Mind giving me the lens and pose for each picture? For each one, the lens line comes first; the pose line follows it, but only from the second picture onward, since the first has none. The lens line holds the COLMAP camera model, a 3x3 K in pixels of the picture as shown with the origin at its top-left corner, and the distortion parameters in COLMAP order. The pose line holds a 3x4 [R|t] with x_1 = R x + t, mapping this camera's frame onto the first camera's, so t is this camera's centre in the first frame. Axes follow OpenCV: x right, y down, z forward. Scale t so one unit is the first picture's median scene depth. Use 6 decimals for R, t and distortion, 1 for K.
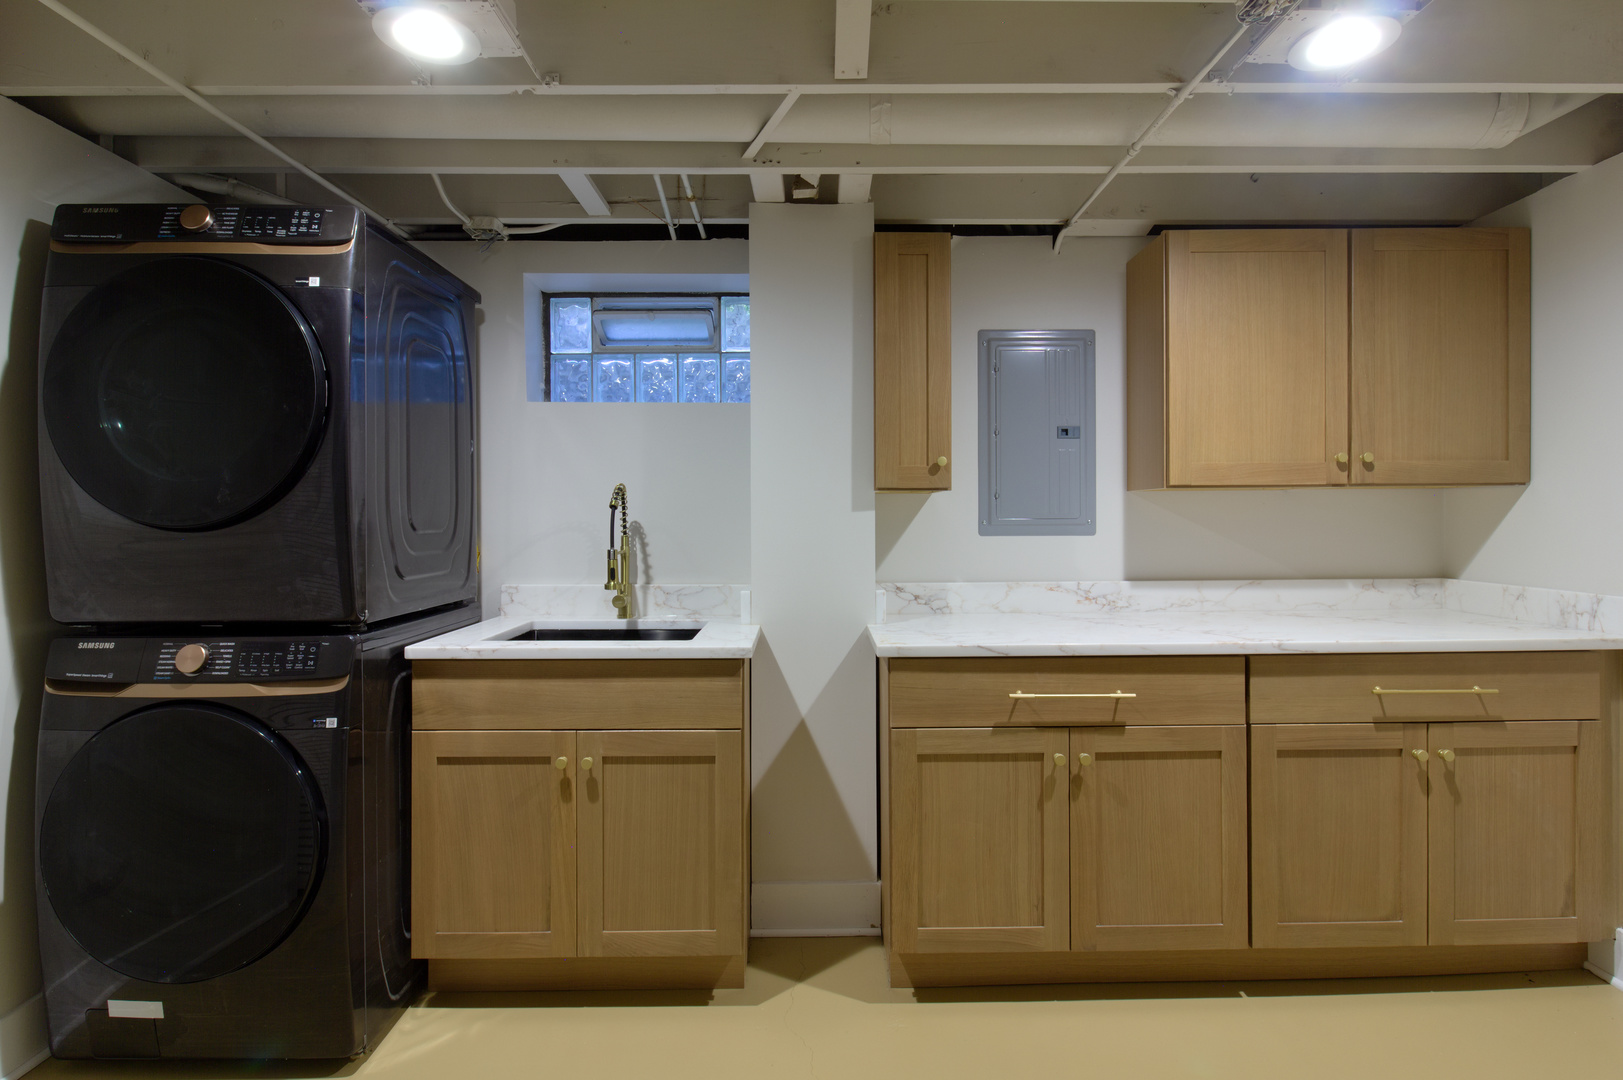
lens RADIAL K [[822.2, 0, 812.4], [0, 822.2, 519.0], [0, 0, 1]] dist [-0.000086, -0.004356]
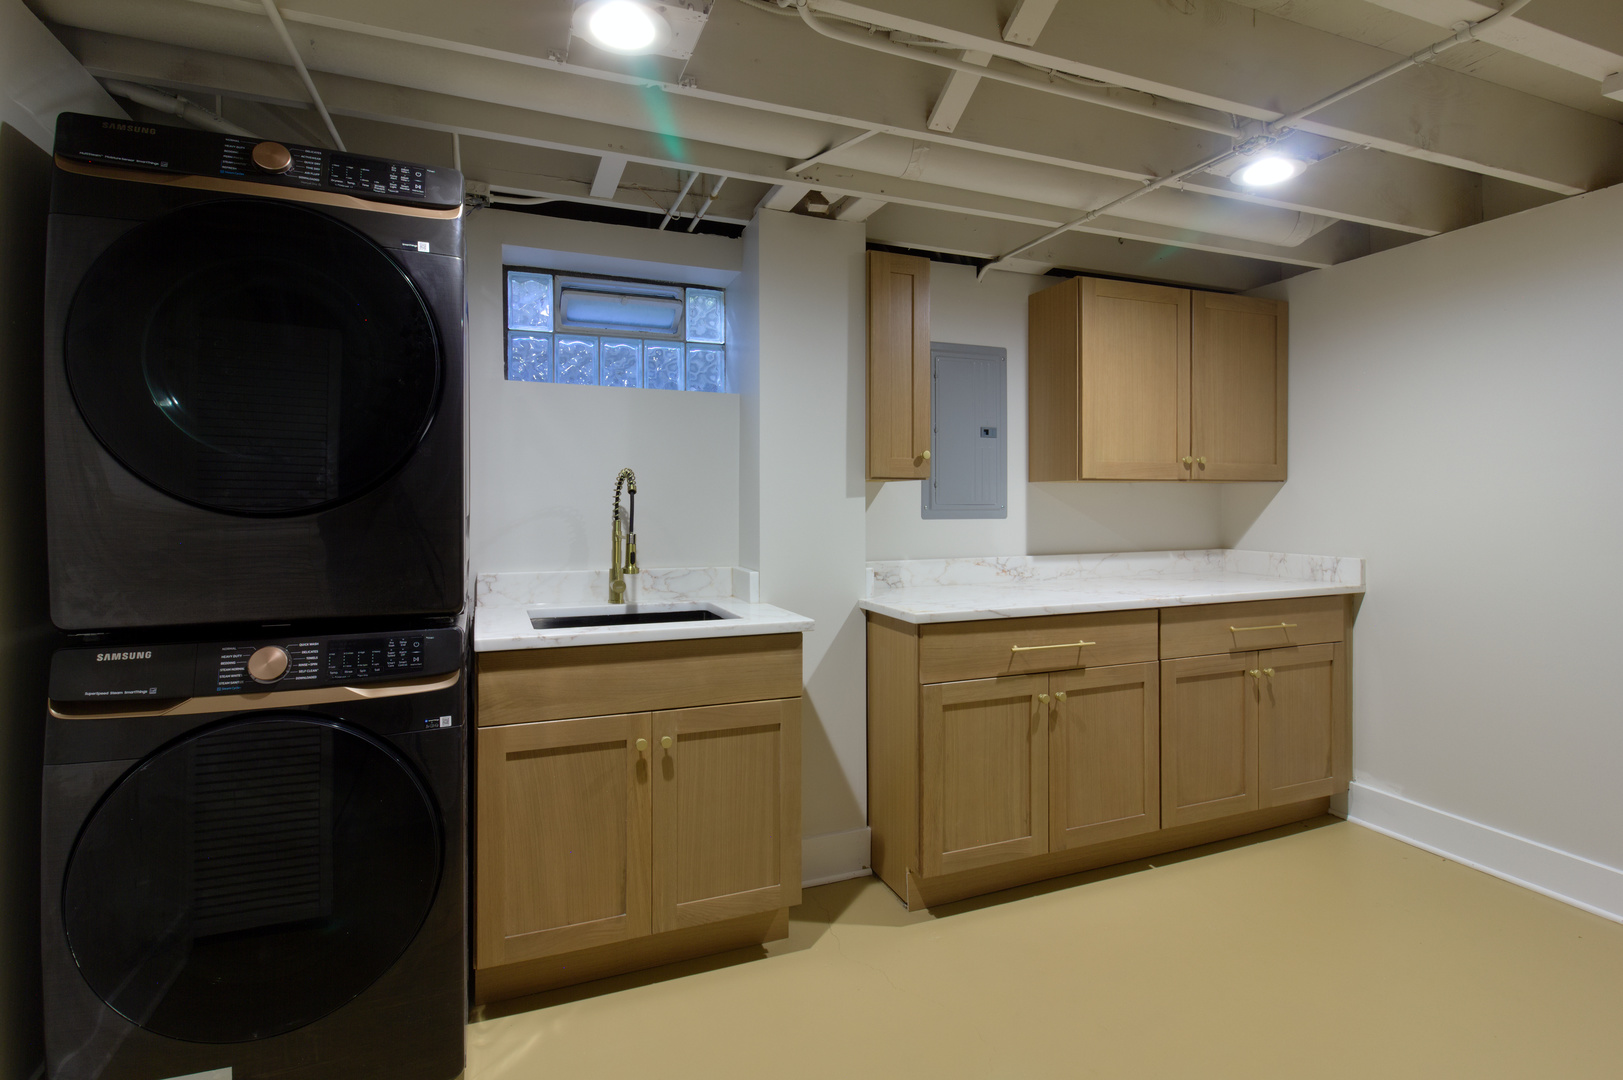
lens RADIAL K [[830.3, 0, 817.6], [0, 830.3, 501.7], [0, 0, 1]] dist [-0.001212, -0.001202]
pose [[0.925607, 0.003734, 0.378467, -0.485314], [-0.002538, 0.999990, -0.003657, 0.000585], [-0.378477, 0.002425, 0.925608, -0.029835]]
